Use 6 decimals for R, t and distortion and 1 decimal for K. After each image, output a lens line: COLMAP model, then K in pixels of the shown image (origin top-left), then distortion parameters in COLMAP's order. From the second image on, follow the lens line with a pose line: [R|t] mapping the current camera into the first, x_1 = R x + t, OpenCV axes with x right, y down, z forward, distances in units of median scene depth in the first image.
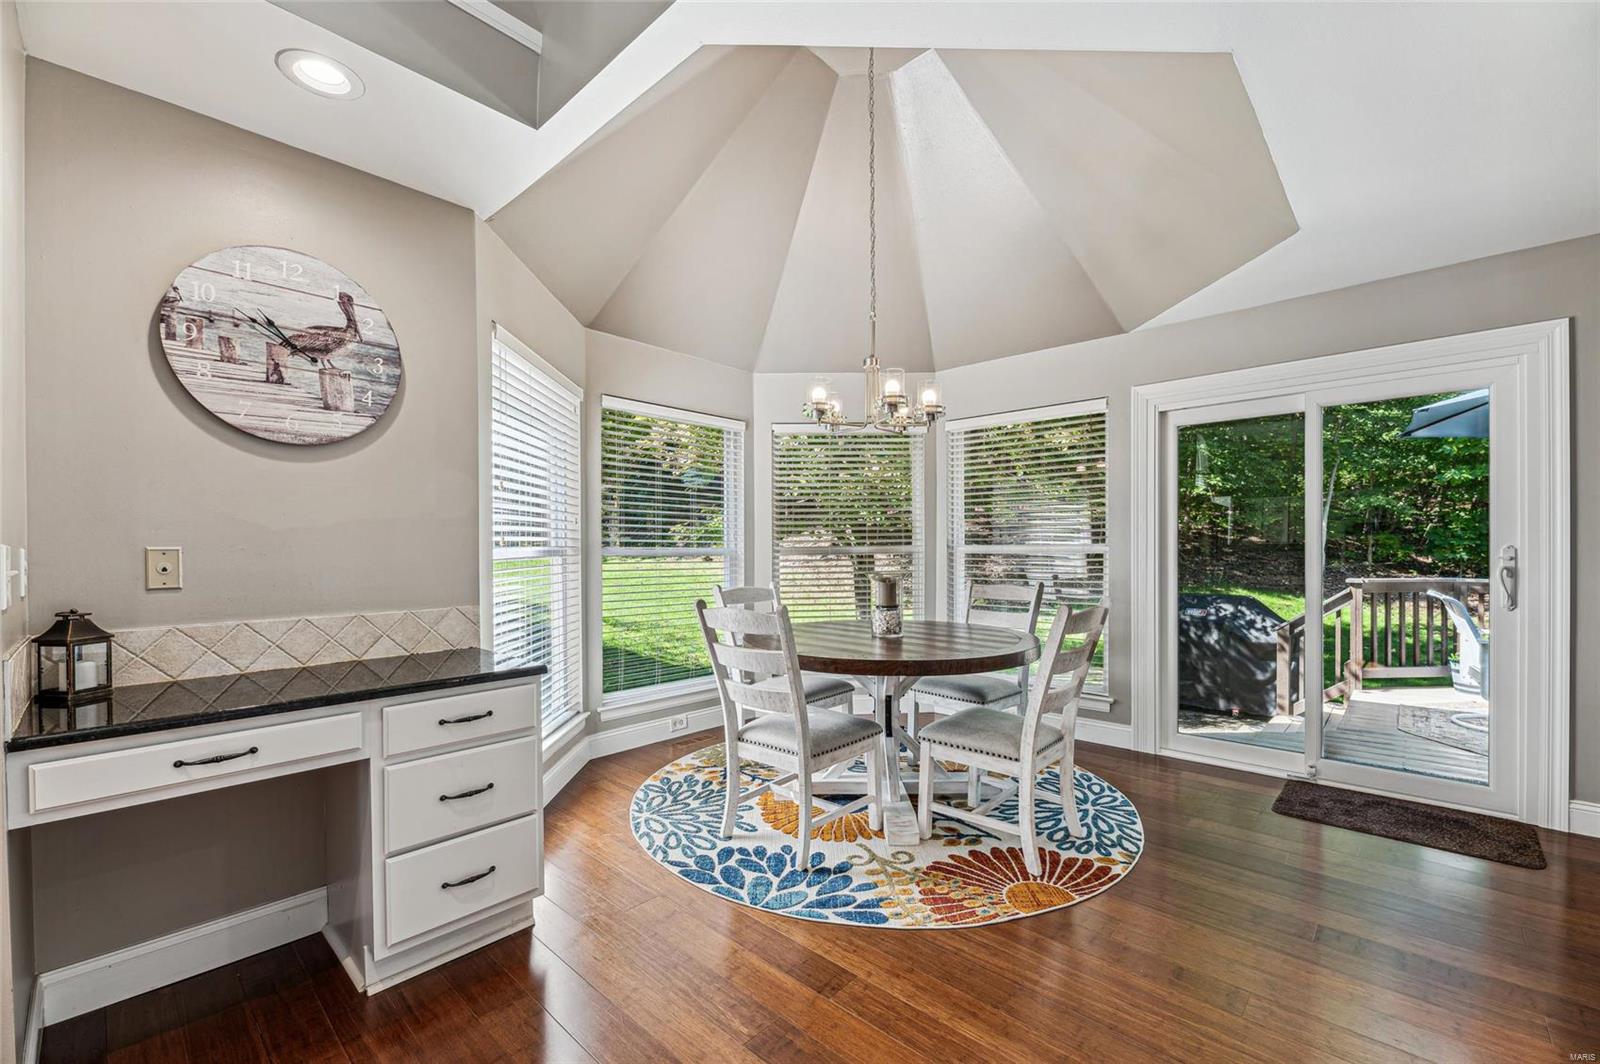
lens RADIAL K [[655.6, 0, 803.0], [0, 655.6, 545.7], [0, 0, 1]] dist [-0.001064, 0.000001]
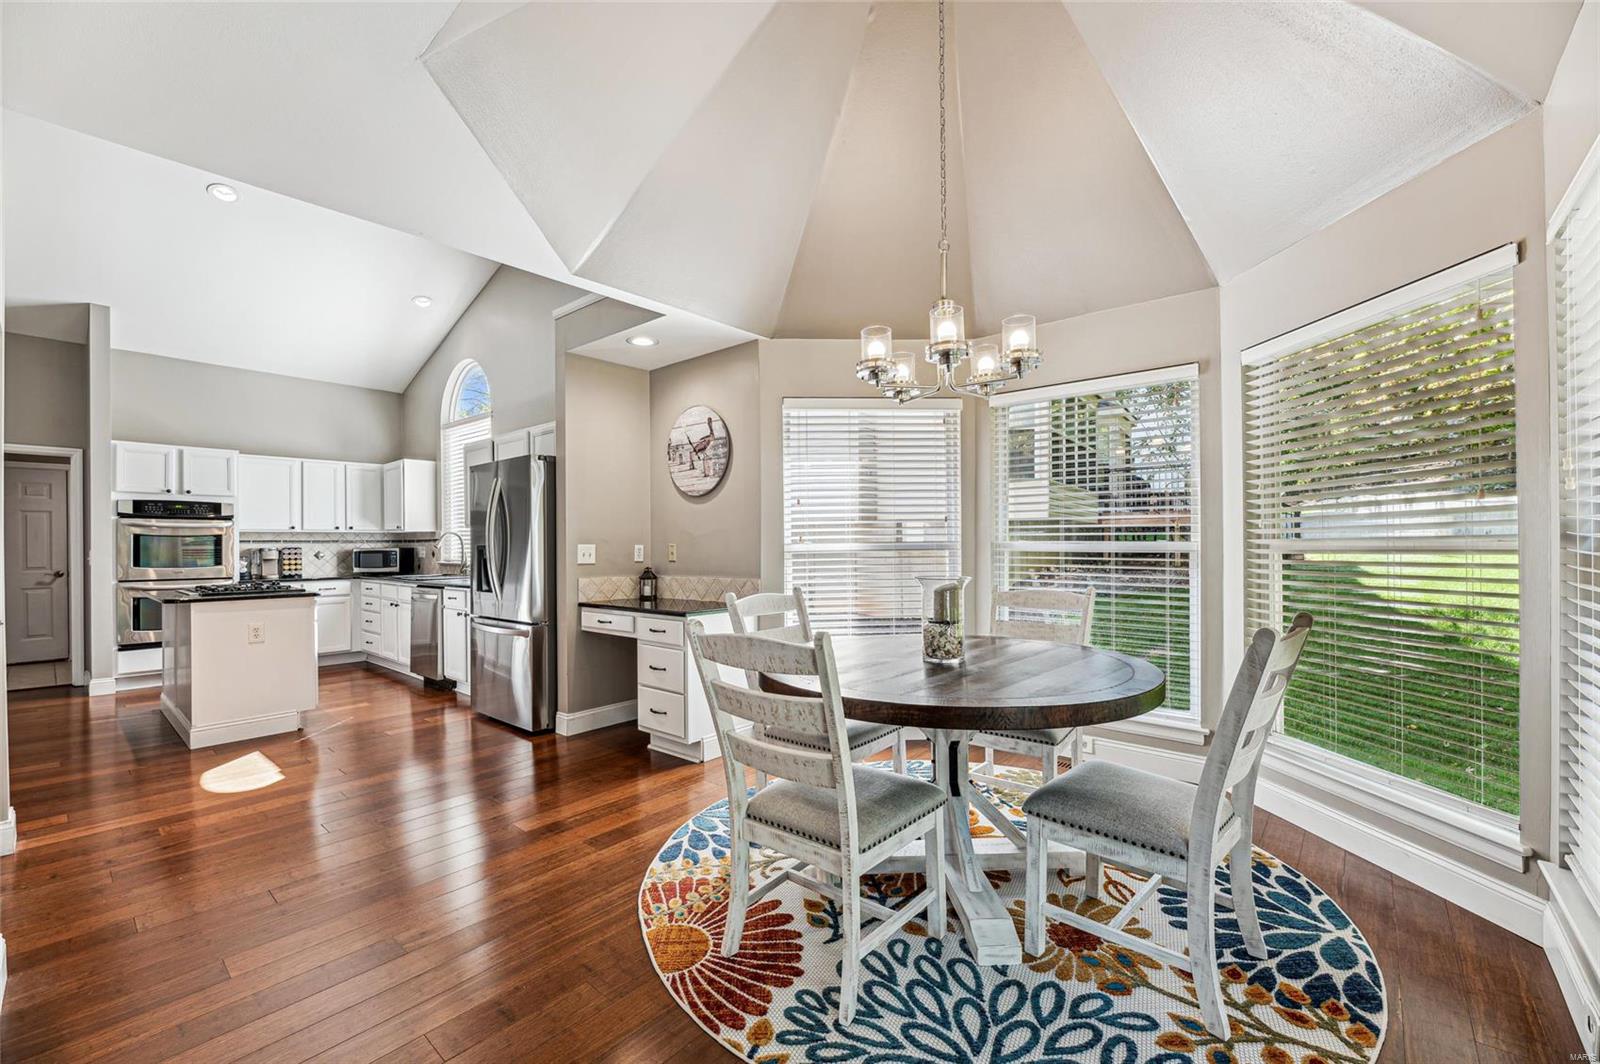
lens RADIAL K [[655.6, 0, 810.3], [0, 655.6, 537.8], [0, 0, 1]] dist [-0.001064, 0.000001]
pose [[0.046150, -0.000617, -0.998934, 1.289352], [0.013278, 0.999912, -0.000004, -0.012675], [0.998846, -0.013263, 0.046154, 1.182188]]
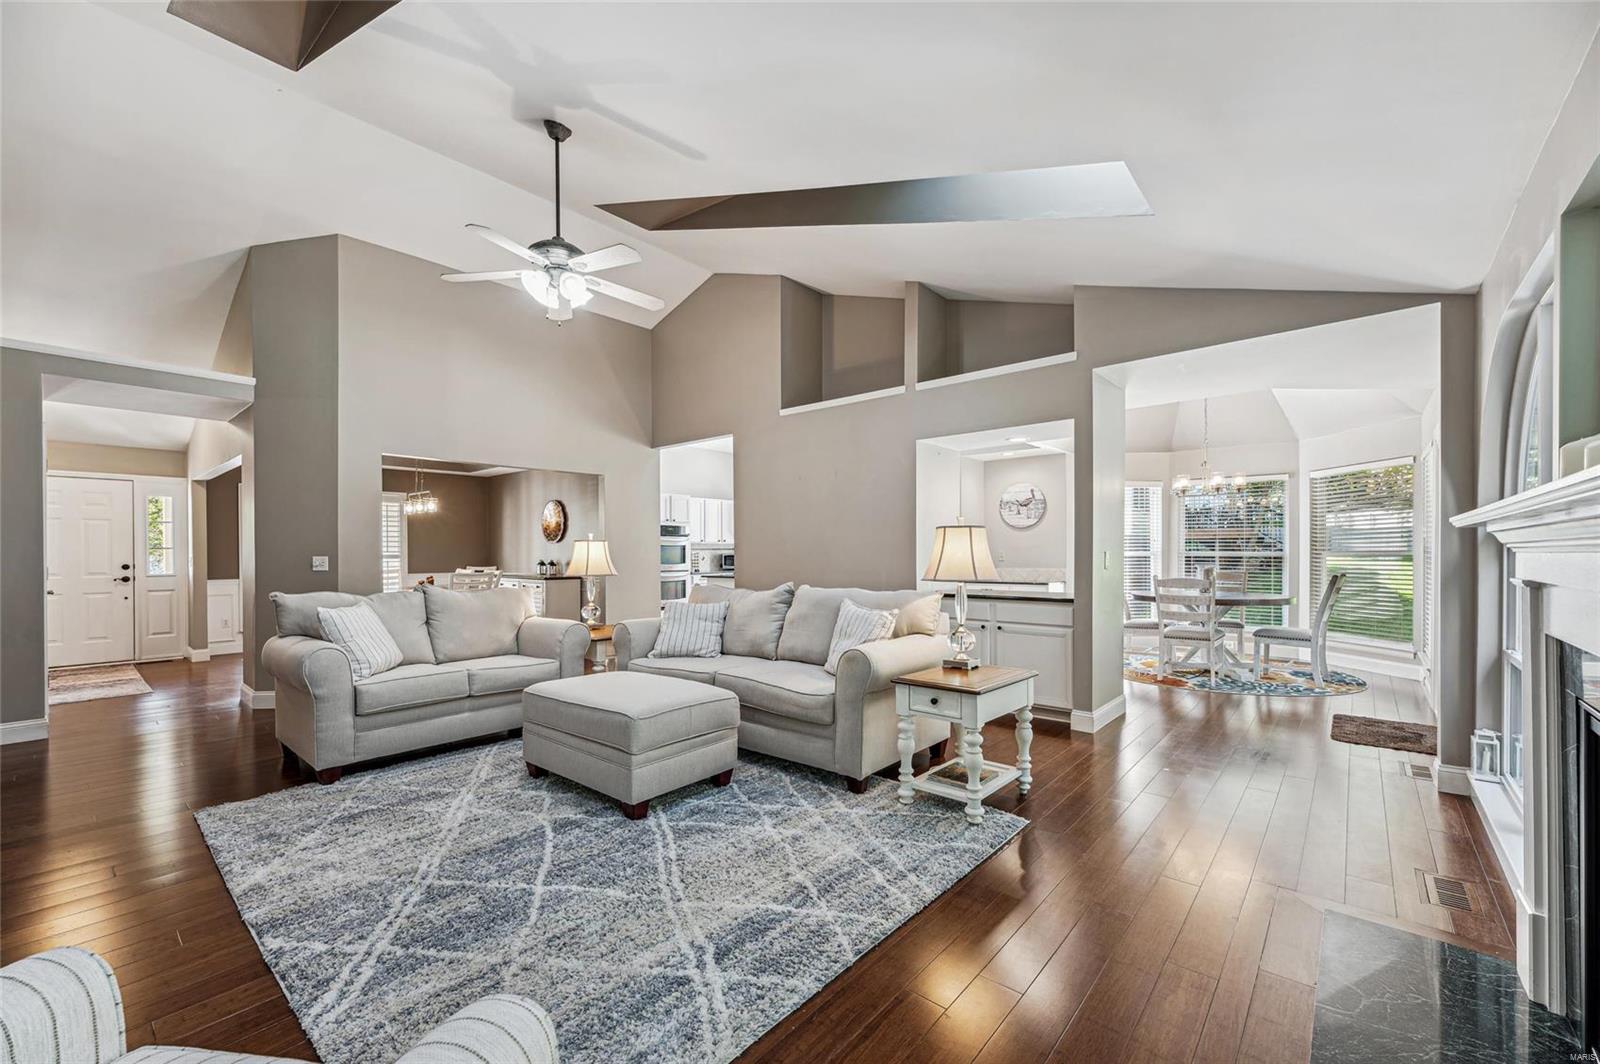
lens RADIAL K [[655.6, 0, 792.3], [0, 655.6, 545.7], [0, 0, 1]] dist [-0.001064, 0.000001]
pose [[0.035839, 0.001564, -0.999356, 3.184815], [0.010914, 0.999939, 0.001957, -0.060231], [0.999298, -0.010977, 0.035820, -0.600552]]
